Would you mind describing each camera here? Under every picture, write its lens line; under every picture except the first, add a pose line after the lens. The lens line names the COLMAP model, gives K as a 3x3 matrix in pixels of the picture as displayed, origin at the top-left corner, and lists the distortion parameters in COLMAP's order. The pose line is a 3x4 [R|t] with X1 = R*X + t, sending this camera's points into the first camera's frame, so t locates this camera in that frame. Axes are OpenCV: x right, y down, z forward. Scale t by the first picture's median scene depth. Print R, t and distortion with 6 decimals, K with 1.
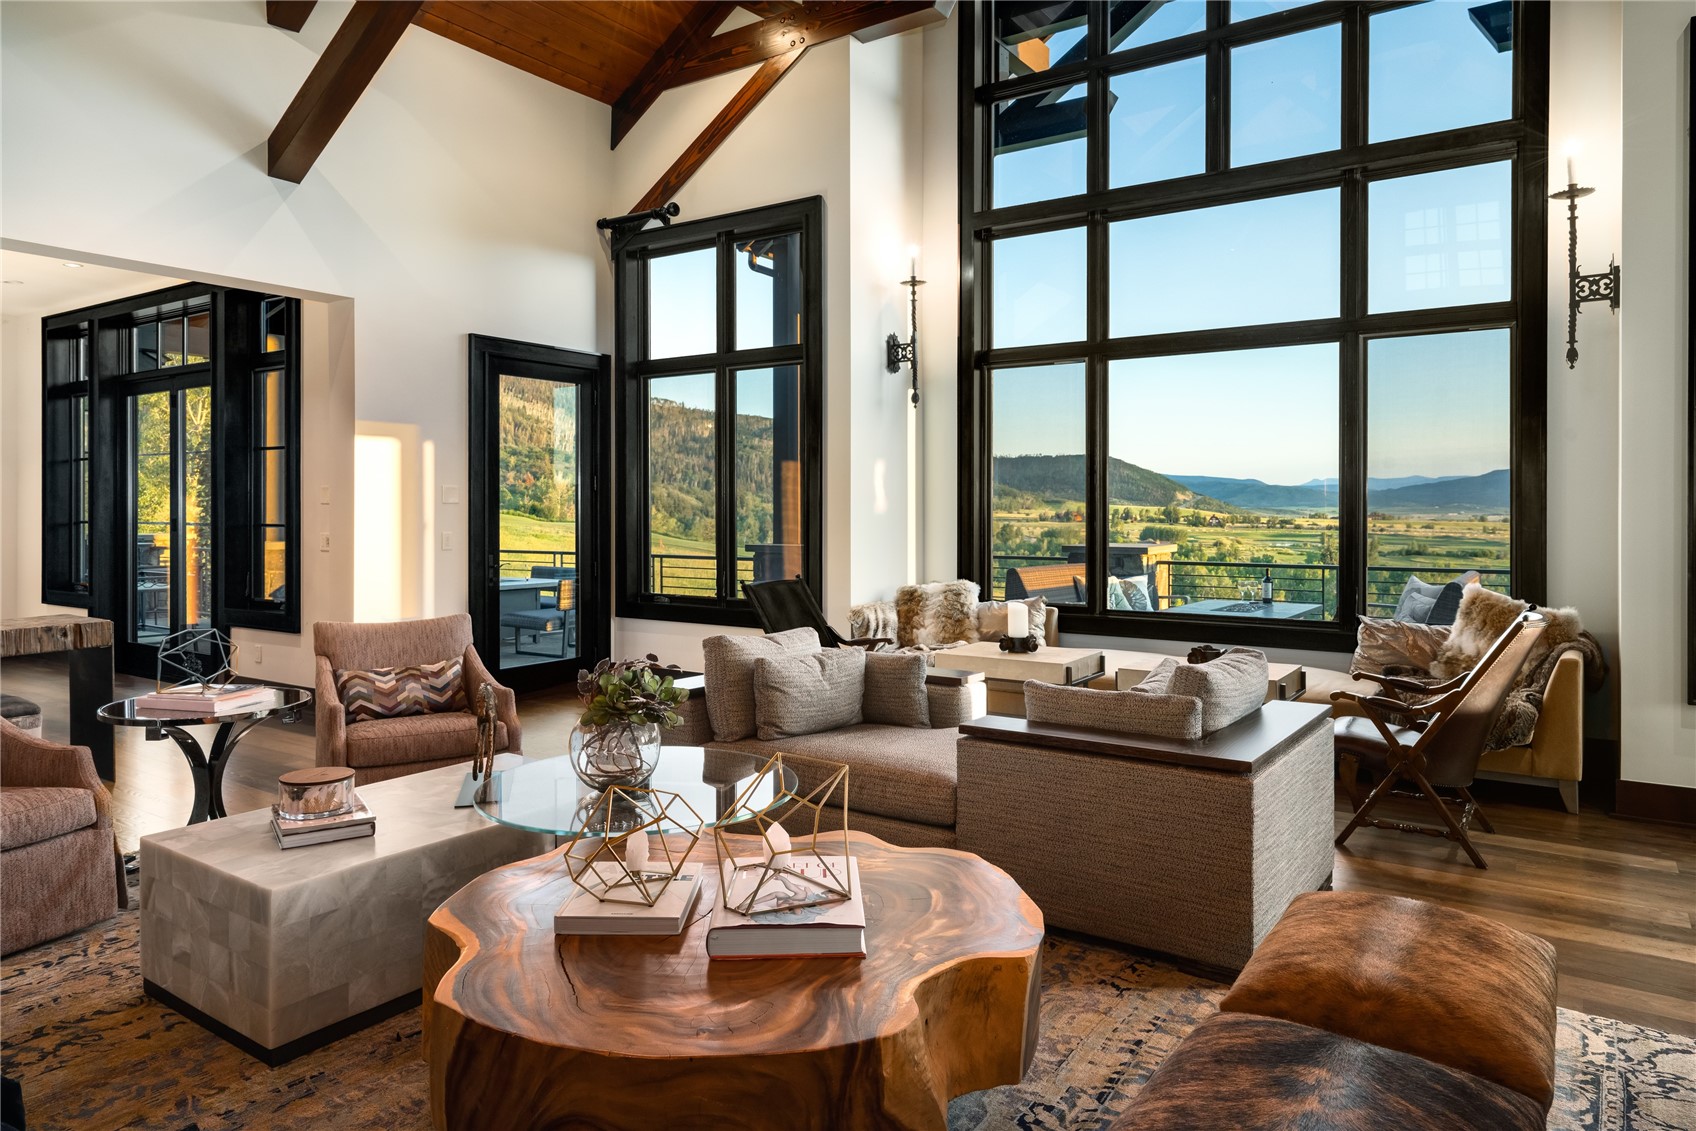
lens RADIAL K [[1026.0, 0, 921.7], [0, 1026.0, 509.8], [0, 0, 1]] dist [0.012870, -0.003247]
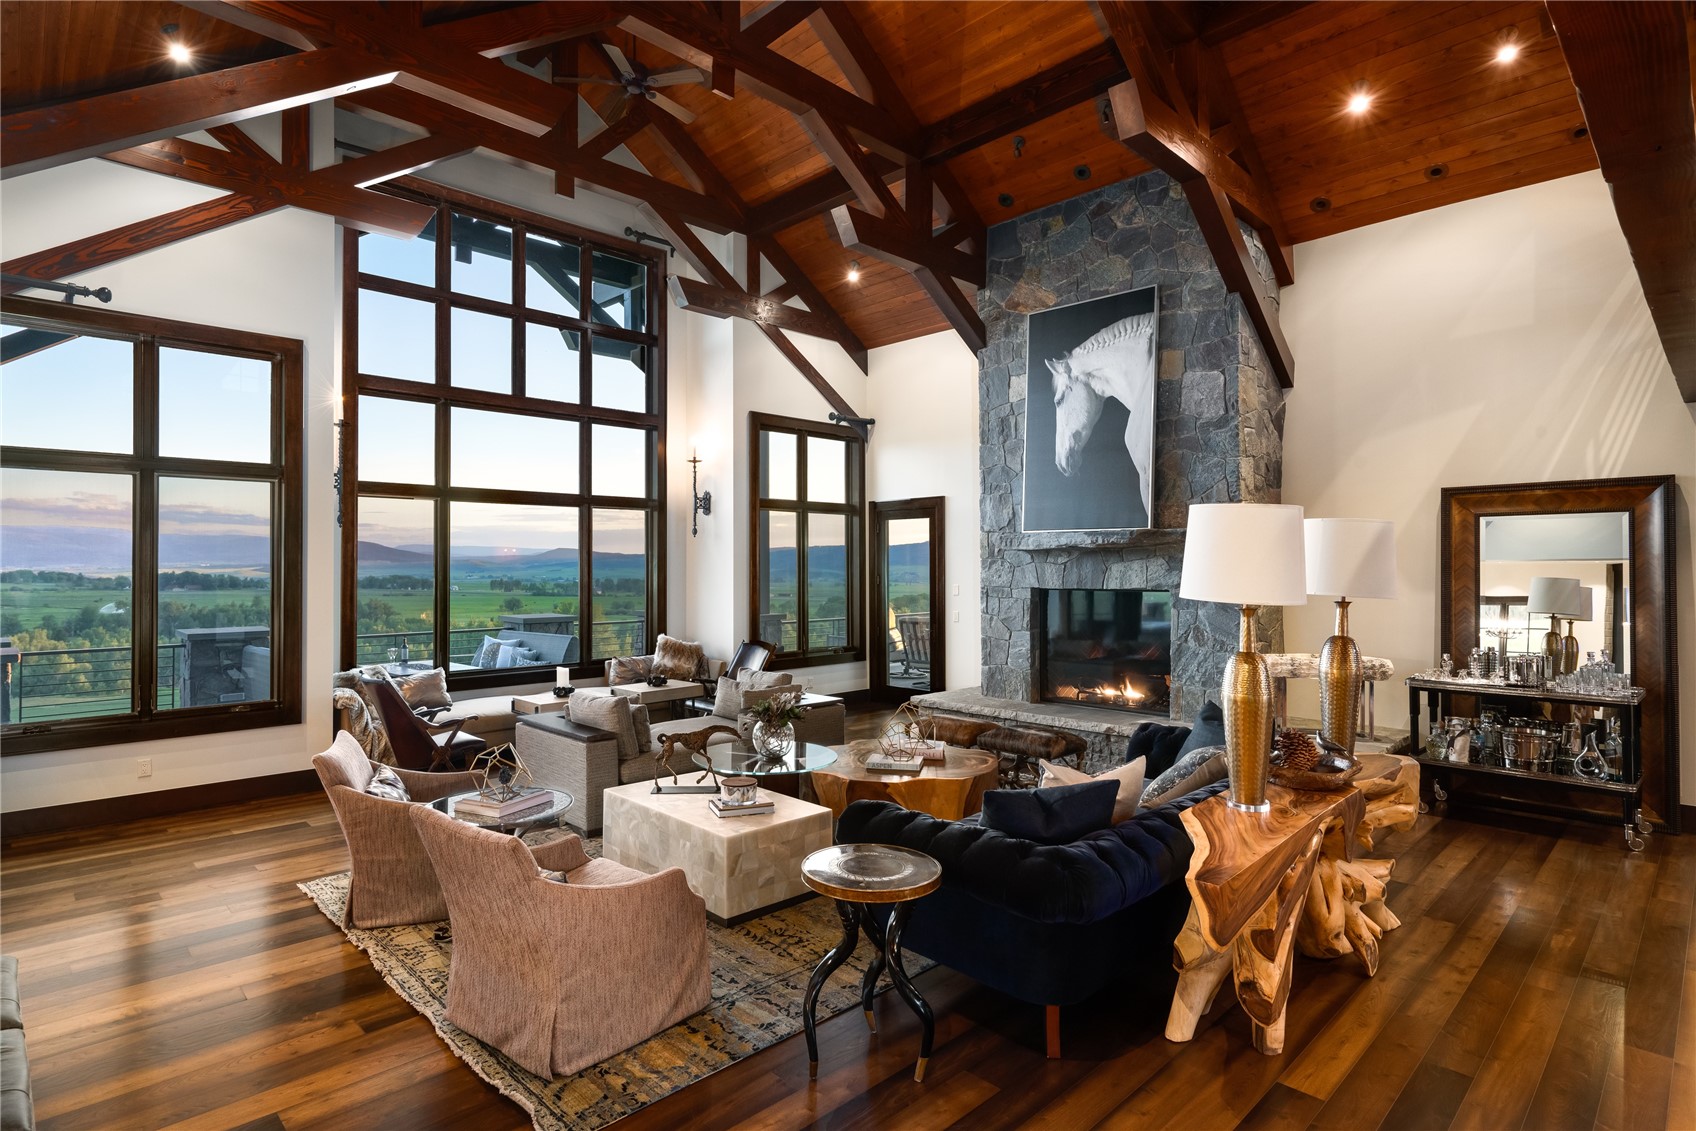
lens RADIAL K [[867.2, 0, 782.1], [0, 867.2, 564.9], [0, 0, 1]] dist [0.005376, 0.002017]
pose [[0.259793, 0.002690, 0.965660, -0.864500], [0.001327, 0.999994, -0.003143, -0.050395], [-0.965663, 0.002098, 0.259788, 0.223739]]
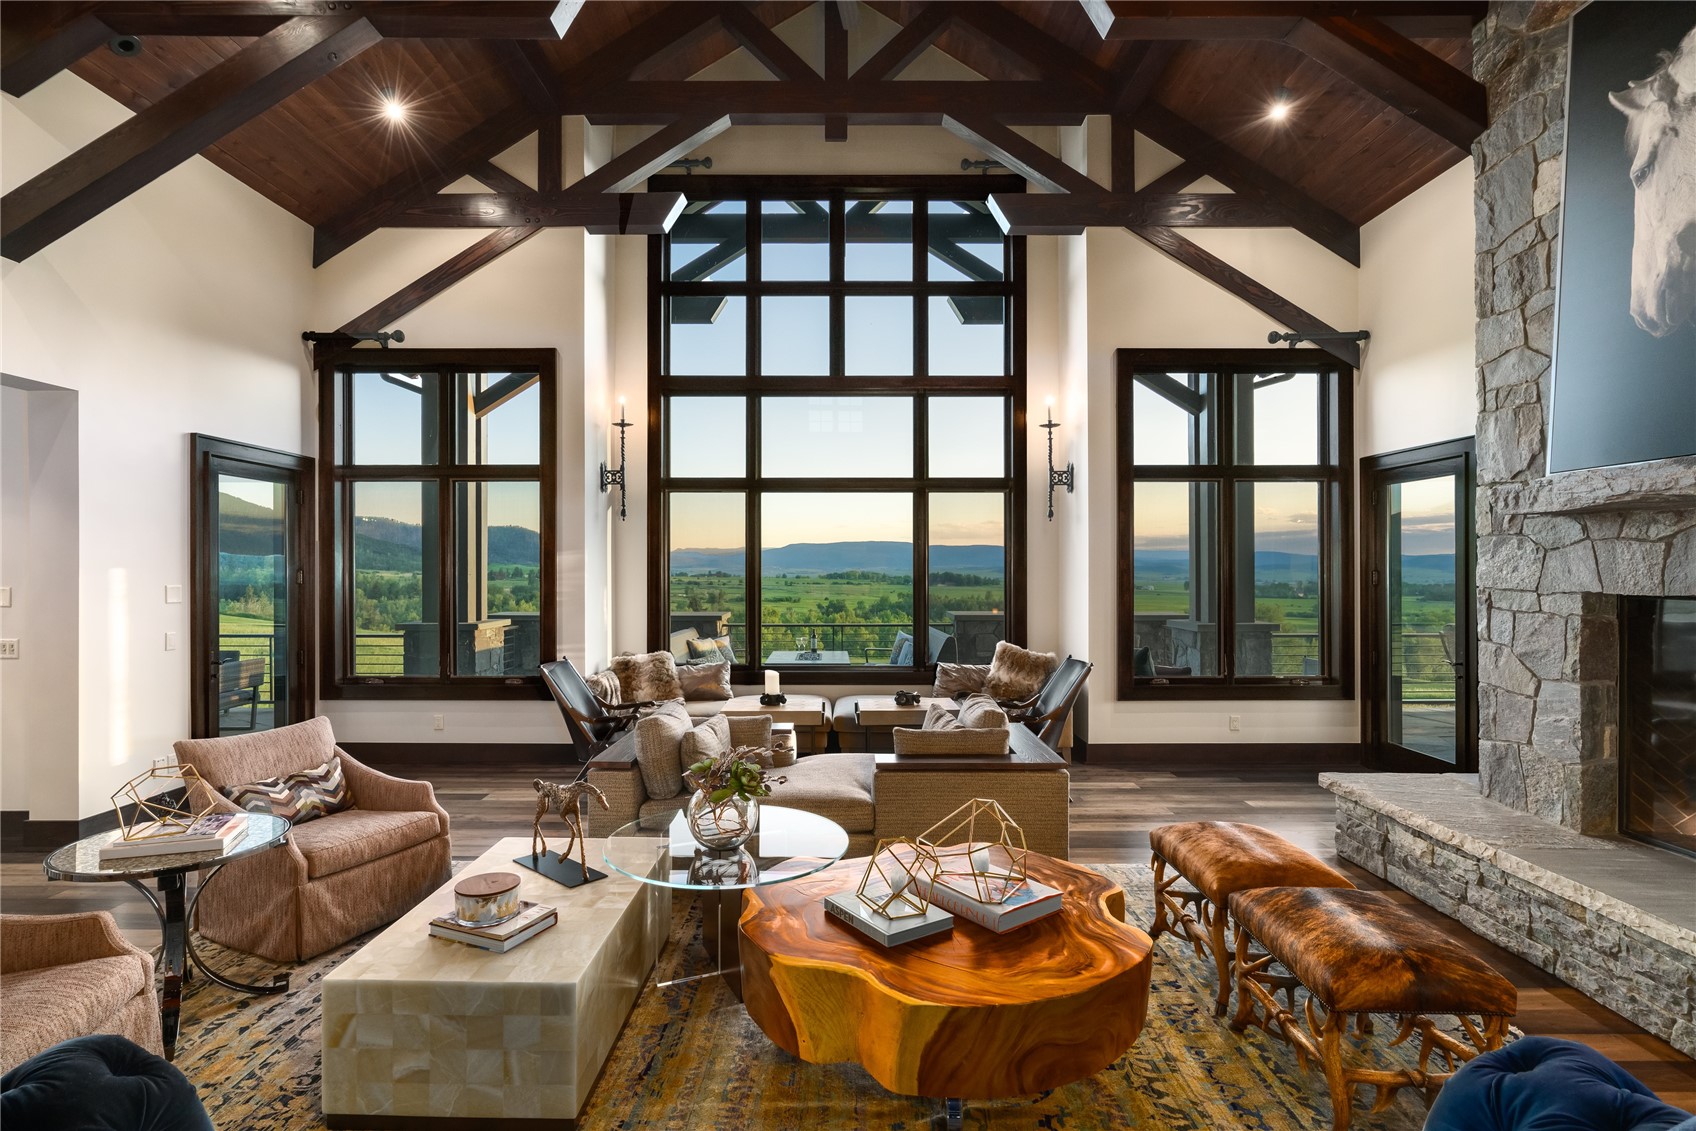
lens RADIAL K [[761.4, 0, 837.3], [0, 761.4, 570.9], [0, 0, 1]] dist [-0.005647, 0.003440]
pose [[0.849188, -0.000436, 0.528091, -0.288616], [-0.000221, 0.999999, 0.001180, -0.036496], [-0.528091, -0.001118, 0.849187, 0.035425]]
